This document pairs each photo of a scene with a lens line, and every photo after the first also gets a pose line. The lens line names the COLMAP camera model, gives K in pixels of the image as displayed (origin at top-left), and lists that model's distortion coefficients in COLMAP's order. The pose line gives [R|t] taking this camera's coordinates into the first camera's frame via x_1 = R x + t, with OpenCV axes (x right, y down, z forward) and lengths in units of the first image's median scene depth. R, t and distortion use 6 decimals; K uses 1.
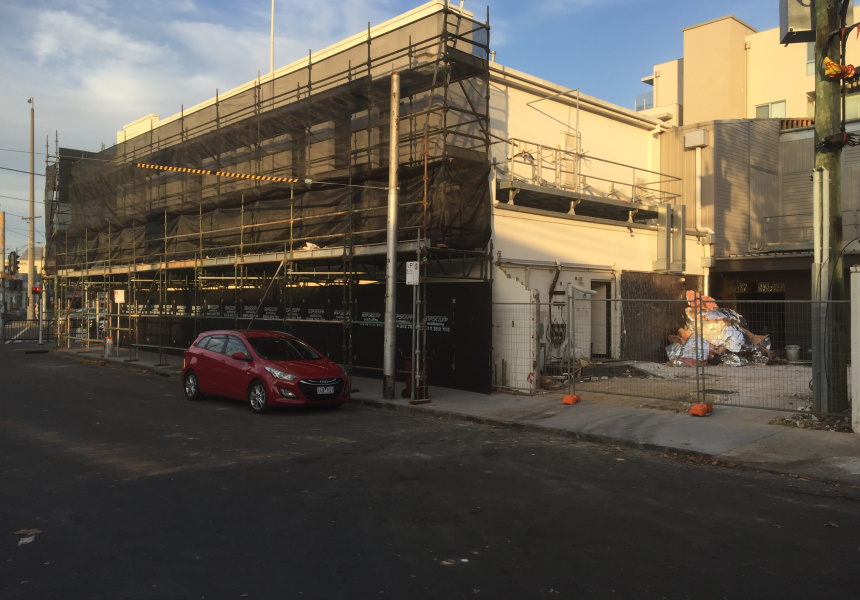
lens RADIAL K [[725.1, 0, 430.0], [0, 725.1, 300.0], [0, 0, 1]] dist [0.013916, 0.001940]
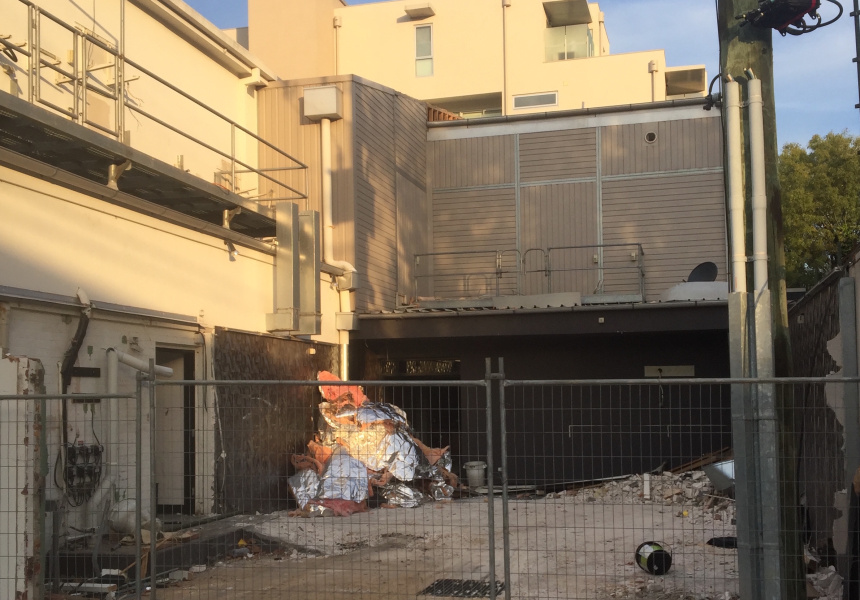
lens RADIAL K [[969.4, 0, 430.0], [0, 969.4, 361.5], [0, 0, 1]] dist [0.073199, -0.001682]
pose [[0.846687, 0.005877, 0.532059, 0.039763], [0.012577, 0.999439, -0.031054, 0.003606], [-0.531942, 0.032984, 0.846138, 0.362743]]
